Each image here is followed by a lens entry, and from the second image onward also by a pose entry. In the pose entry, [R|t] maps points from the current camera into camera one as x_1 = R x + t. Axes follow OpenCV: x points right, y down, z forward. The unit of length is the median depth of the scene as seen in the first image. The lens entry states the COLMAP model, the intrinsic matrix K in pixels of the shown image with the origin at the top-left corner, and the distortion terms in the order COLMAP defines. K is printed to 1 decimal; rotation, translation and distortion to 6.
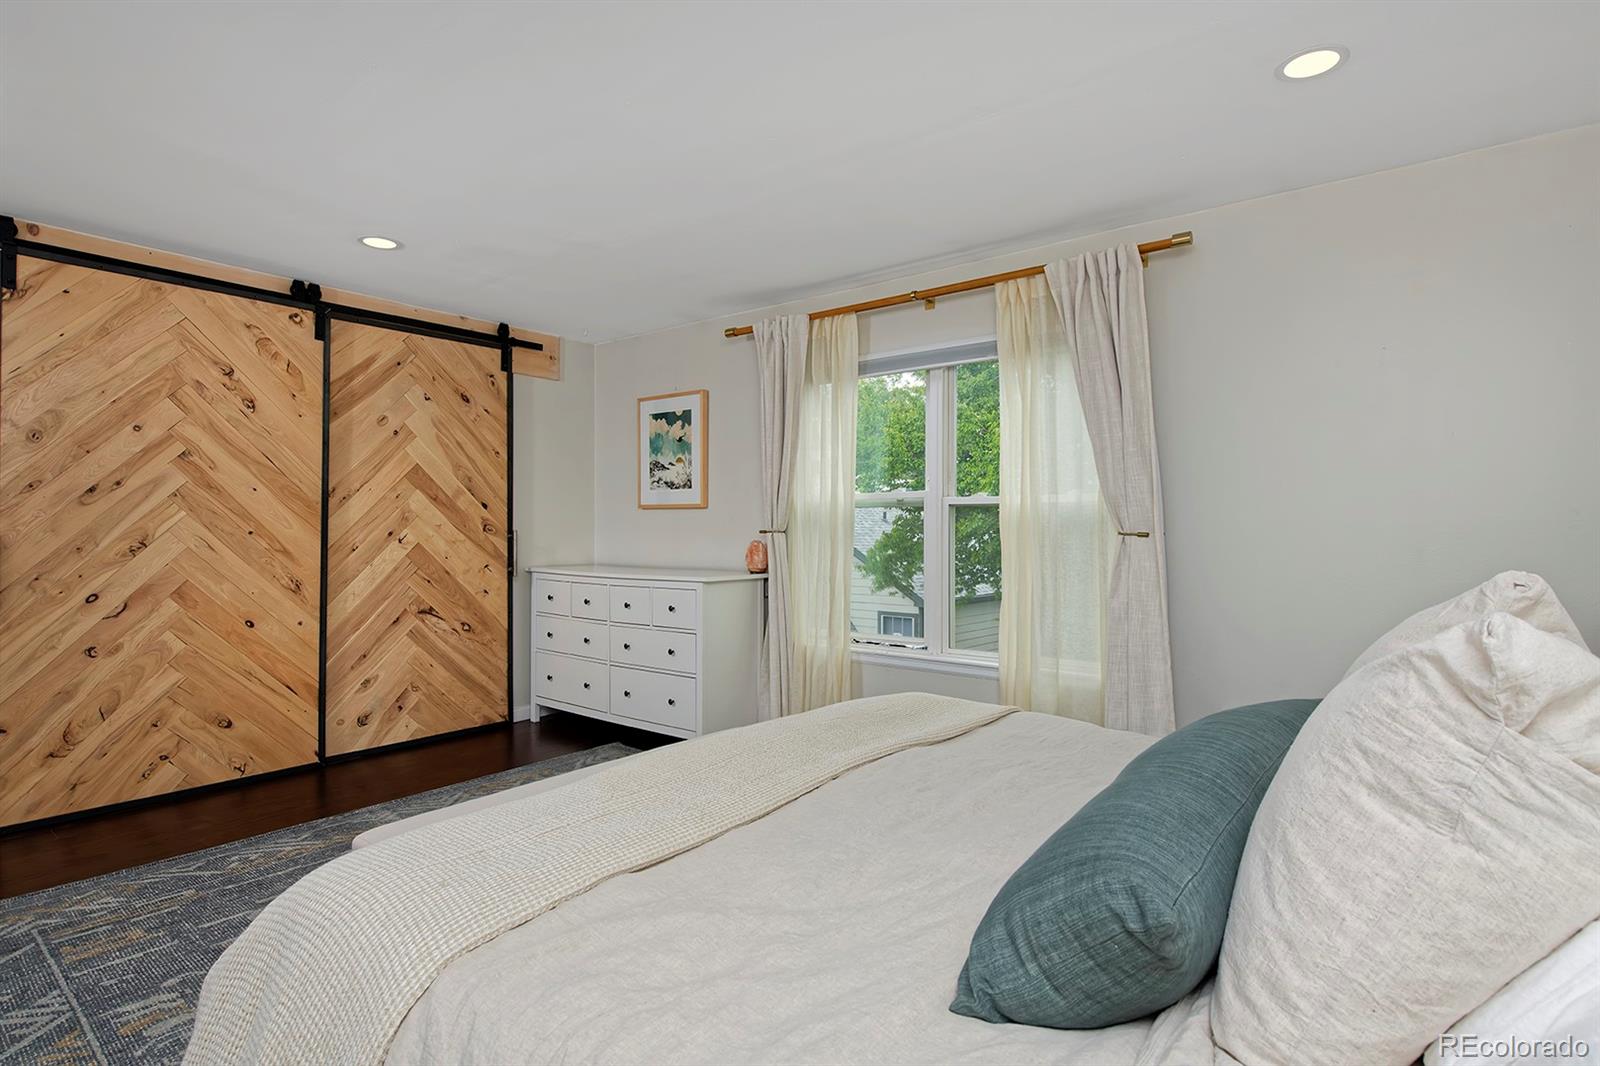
lens RADIAL K [[816.2, 0, 807.1], [0, 816.2, 531.0], [0, 0, 1]] dist [-0.006214, -0.000412]
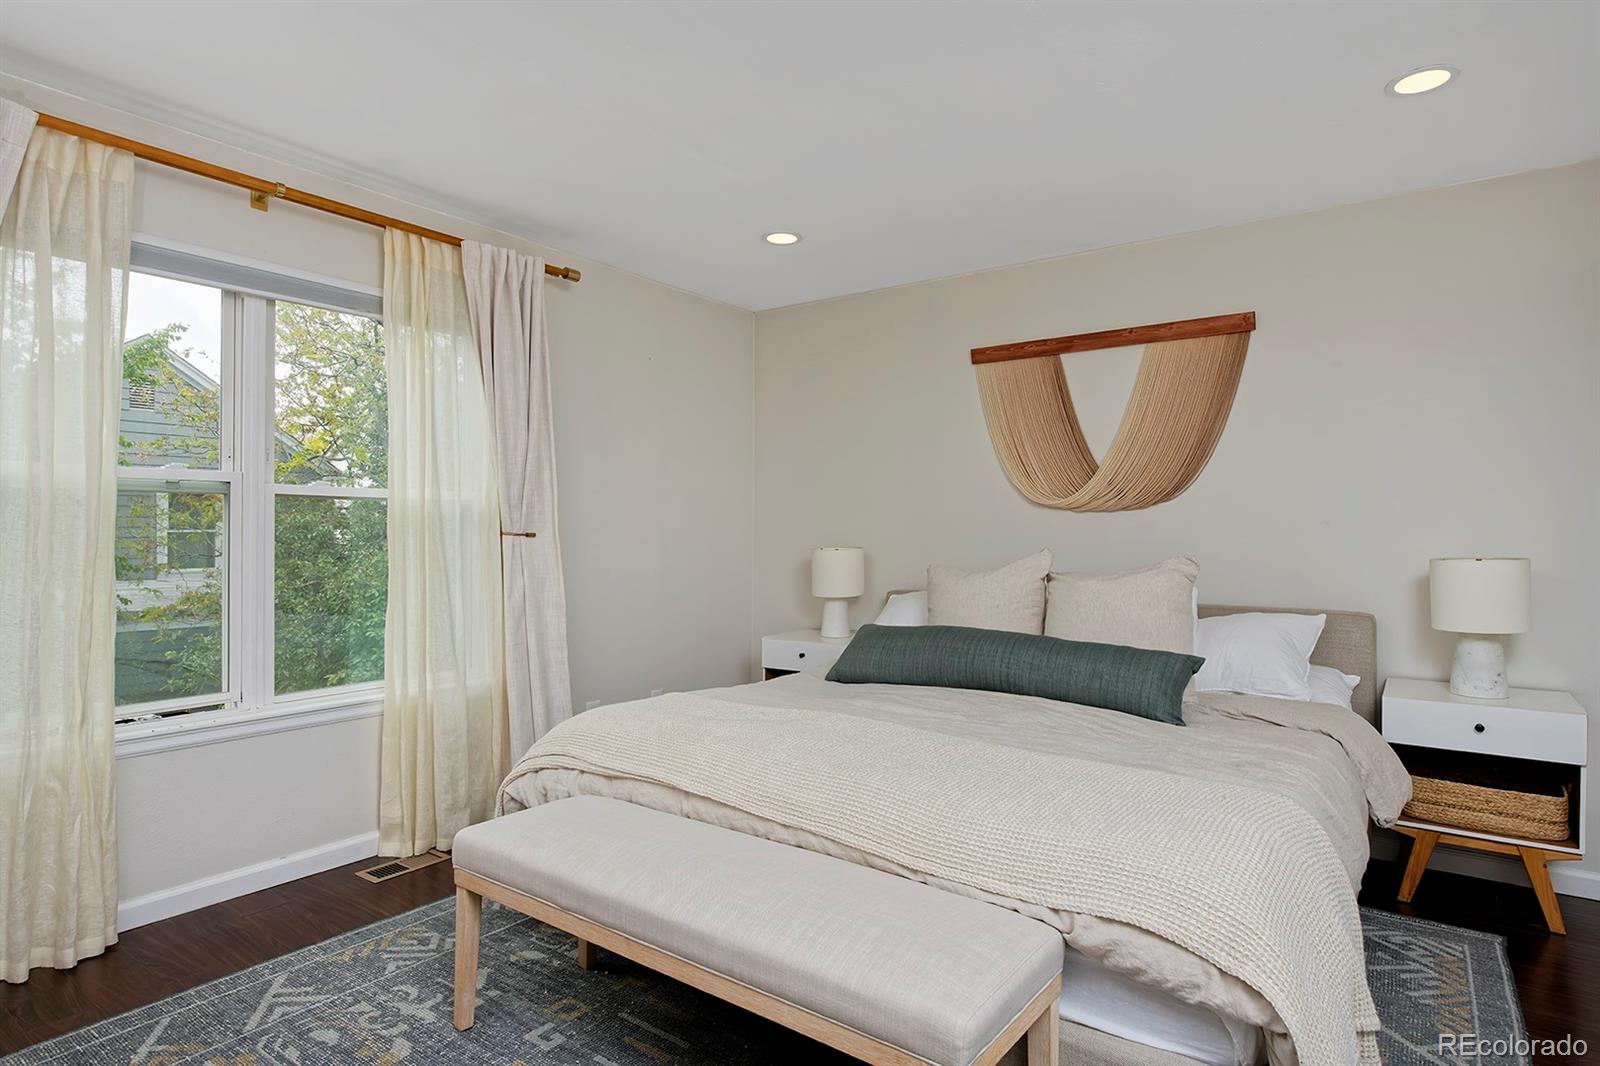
lens RADIAL K [[872.8, 0, 806.4], [0, 872.8, 526.6], [0, 0, 1]] dist [-0.002969, -0.002037]
pose [[-0.032829, 0.004102, 0.999453, -0.650350], [-0.007847, 0.999960, -0.004362, -0.003492], [-0.999430, -0.007986, -0.032796, 0.604342]]
